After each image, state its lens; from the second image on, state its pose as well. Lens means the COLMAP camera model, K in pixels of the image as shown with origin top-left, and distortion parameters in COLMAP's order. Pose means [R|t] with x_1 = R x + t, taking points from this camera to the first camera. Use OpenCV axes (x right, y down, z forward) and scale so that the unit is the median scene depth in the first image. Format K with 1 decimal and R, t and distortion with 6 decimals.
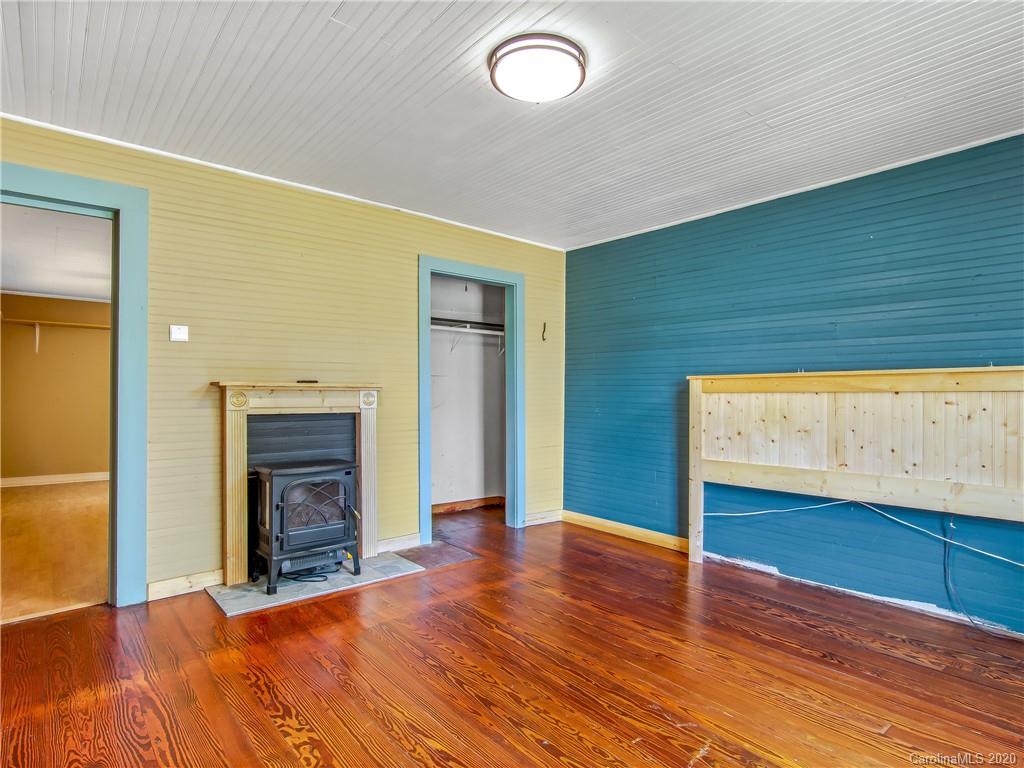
lens RADIAL K [[574.4, 0, 521.7], [0, 574.4, 385.1], [0, 0, 1]] dist [-0.001617, -0.000498]
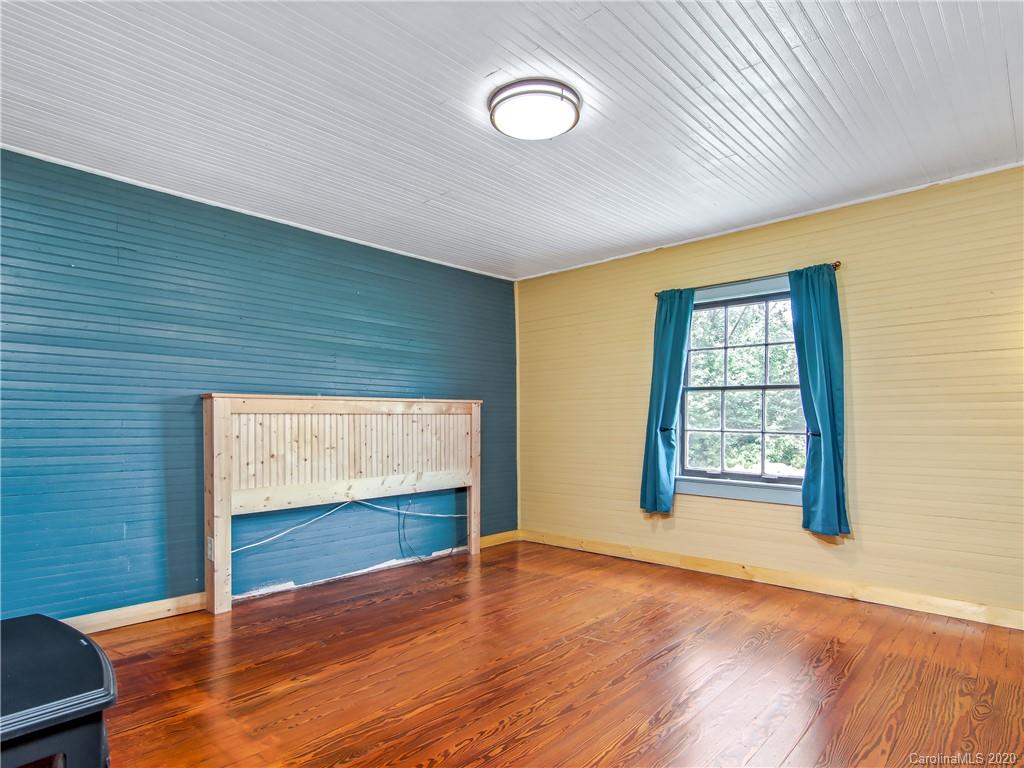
lens RADIAL K [[574.4, 0, 521.4], [0, 574.4, 385.9], [0, 0, 1]] dist [-0.001617, -0.000498]
pose [[-0.140919, 0.051266, 0.988693, -0.741850], [-0.020470, 0.998294, -0.054682, 0.011581], [-0.989810, -0.027944, -0.139629, 0.825376]]
